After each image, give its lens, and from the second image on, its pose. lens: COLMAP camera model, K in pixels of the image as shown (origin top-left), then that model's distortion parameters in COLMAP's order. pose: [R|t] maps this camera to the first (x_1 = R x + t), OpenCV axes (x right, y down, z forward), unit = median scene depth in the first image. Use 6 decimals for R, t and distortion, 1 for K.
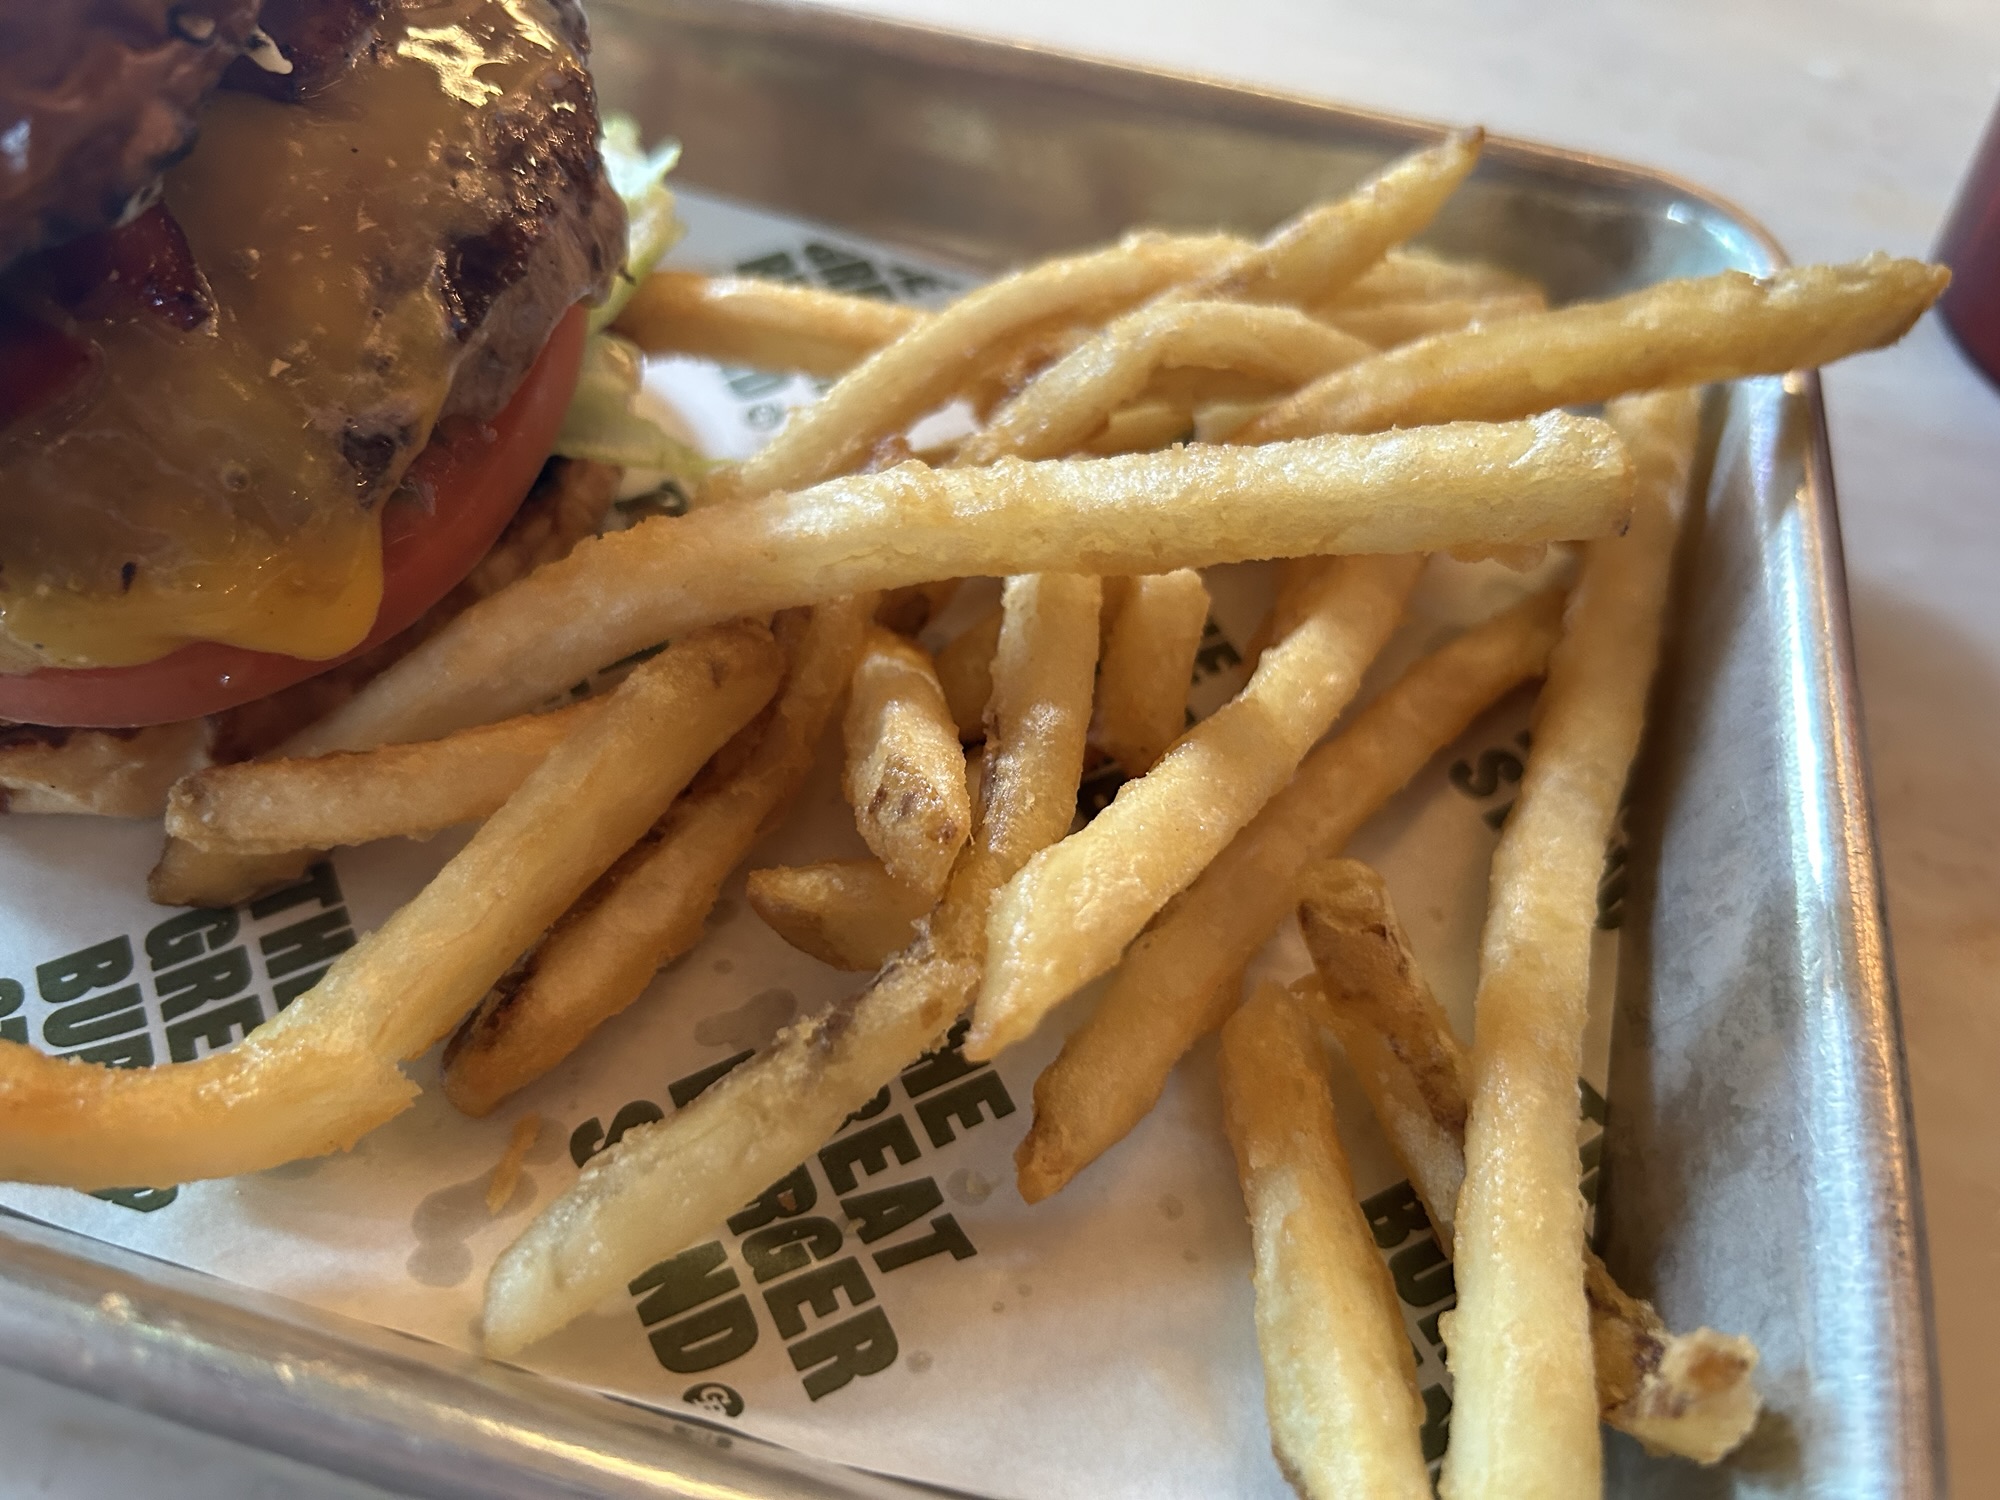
lens RADIAL K [[1674.0, 0, 1000.0], [0, 1674.0, 750.0], [0, 0, 1]] dist [-0.006340, -0.049745]
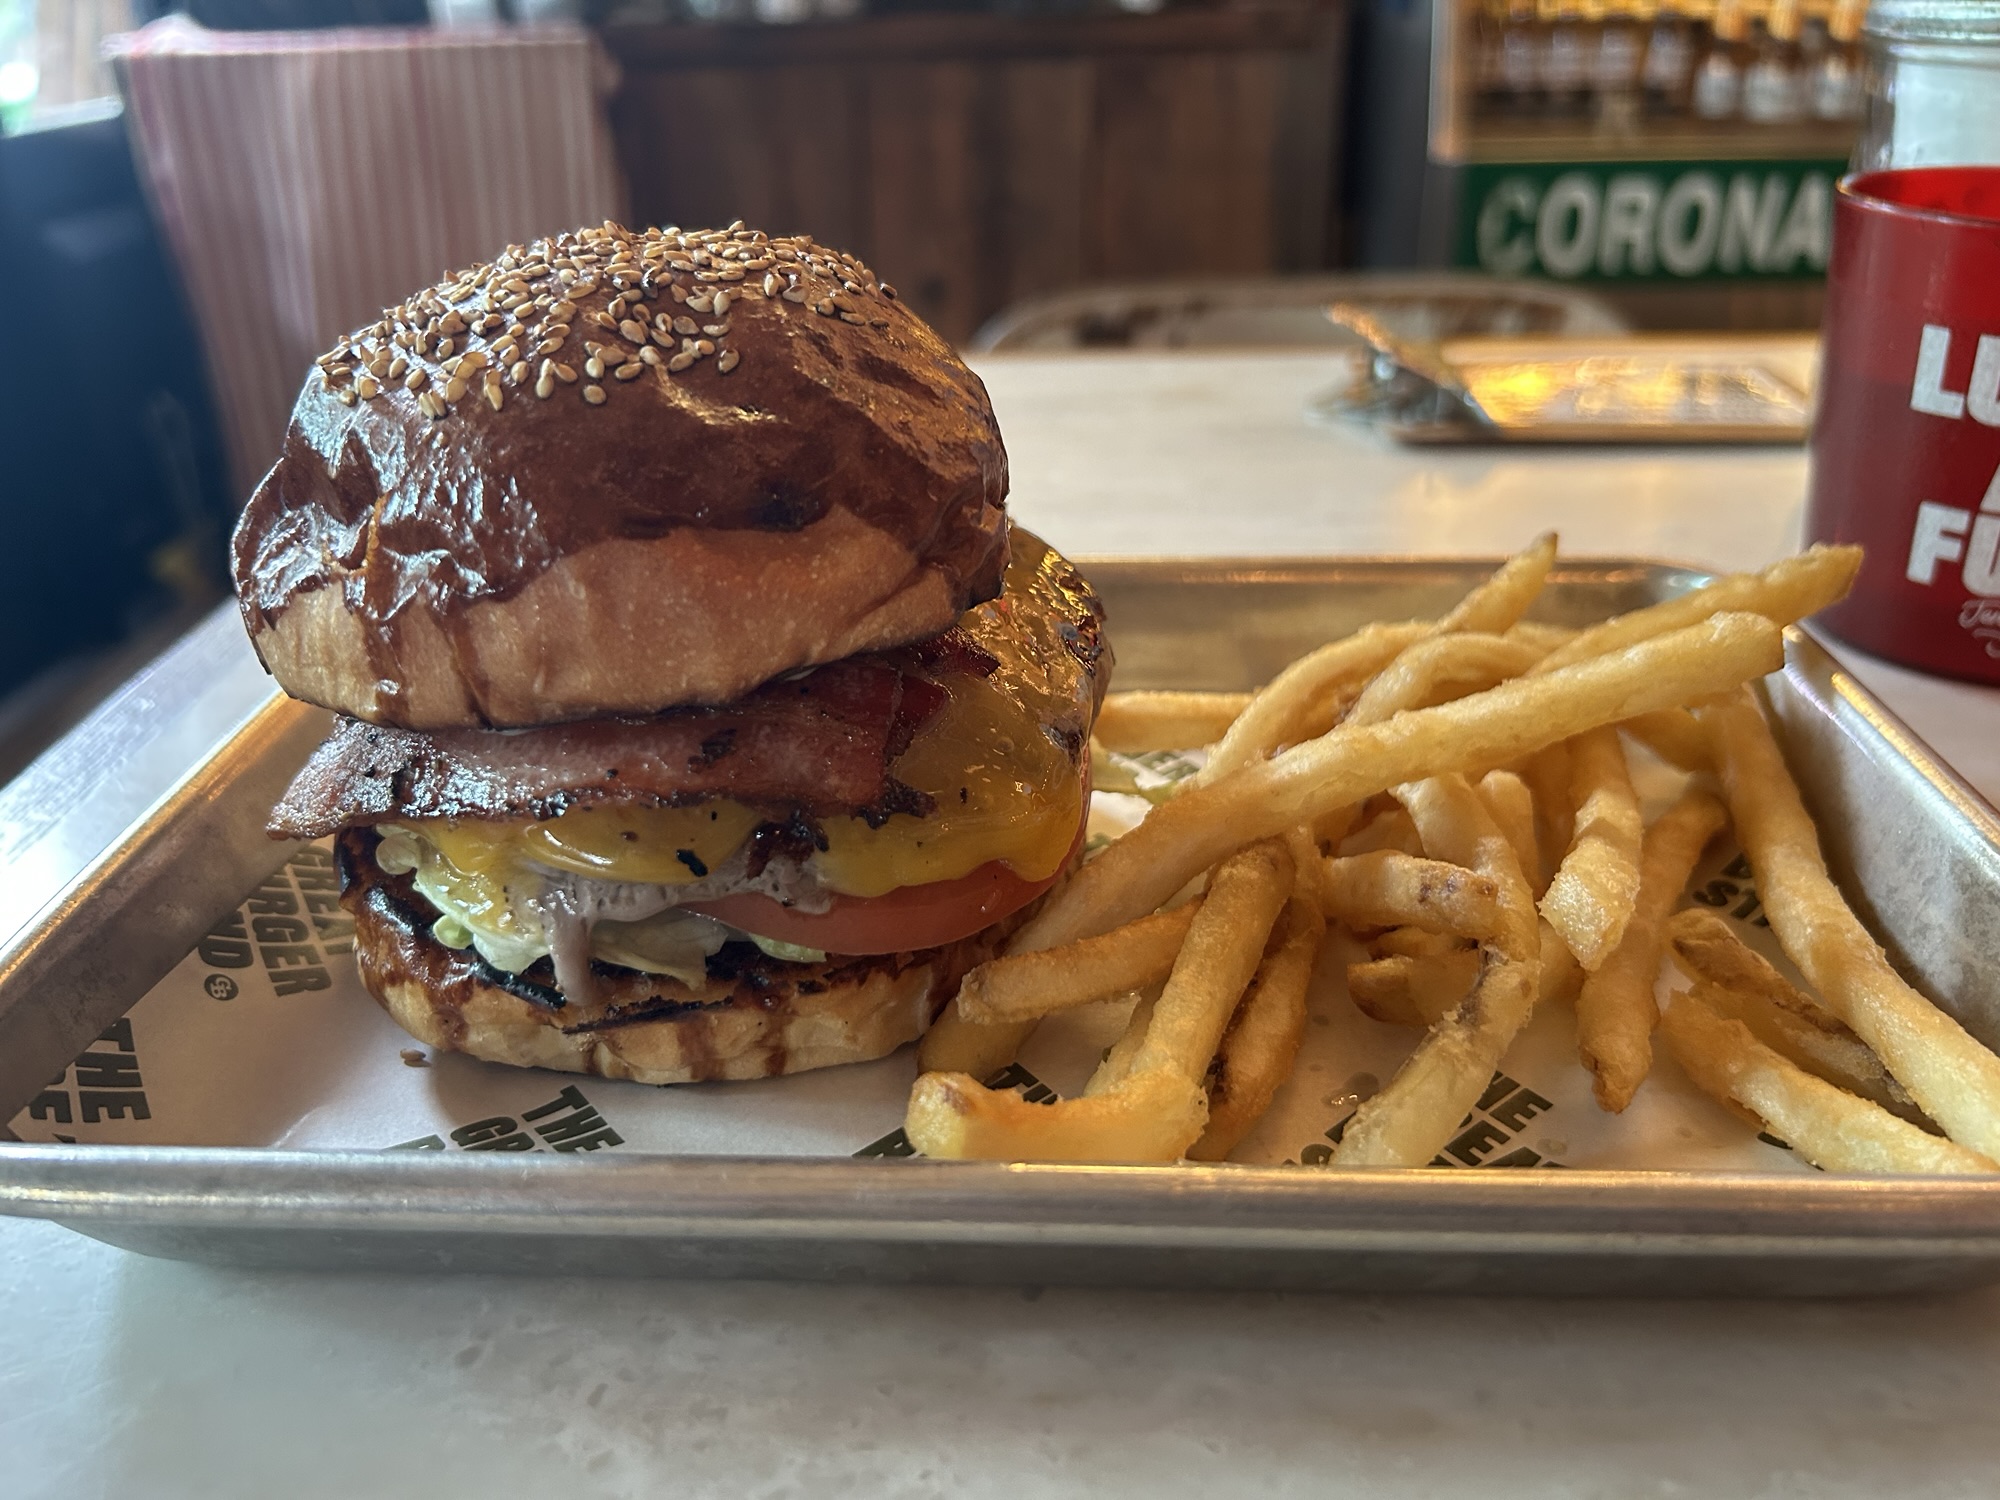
lens RADIAL K [[1619.6, 0, 1002.0], [0, 1619.6, 786.5], [0, 0, 1]] dist [-0.028870, 0.003285]
pose [[0.974605, -0.173097, 0.142063, -0.600149], [0.216270, 0.892104, -0.396708, 0.418709], [-0.058066, 0.417357, 0.906885, -0.349226]]
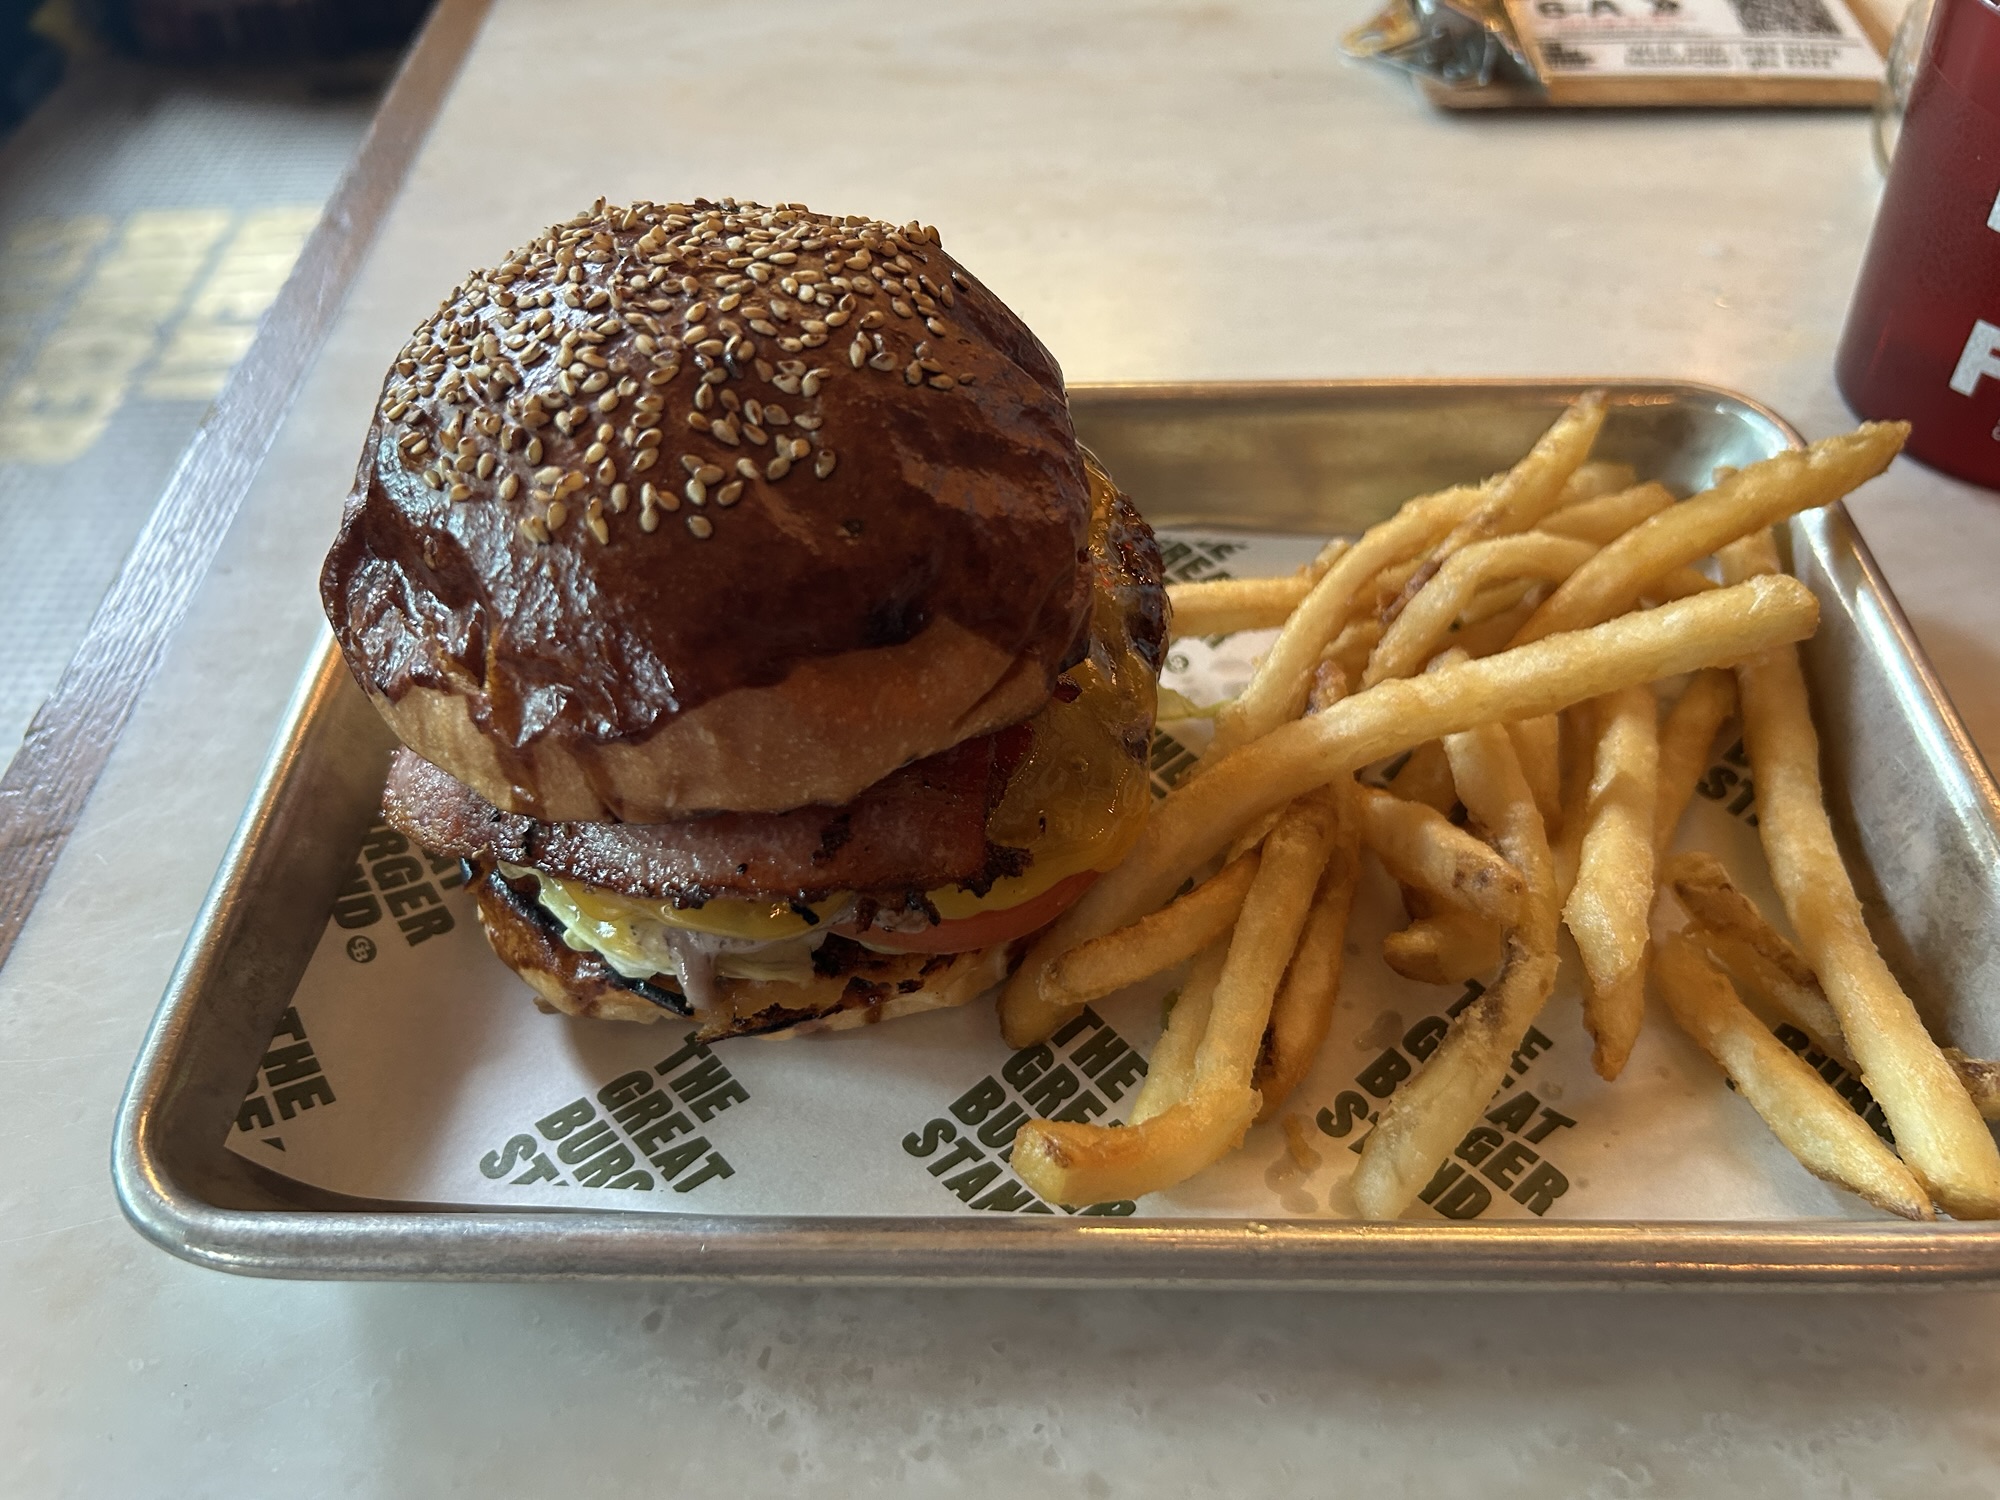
lens RADIAL K [[1640.9, 0, 987.7], [0, 1640.9, 754.7], [0, 0, 1]] dist [0.008359, -0.038232]
pose [[0.969295, -0.226472, 0.095798, -0.622392], [0.232321, 0.971086, -0.054950, -0.103995], [-0.080584, 0.075518, 0.993883, -0.598955]]
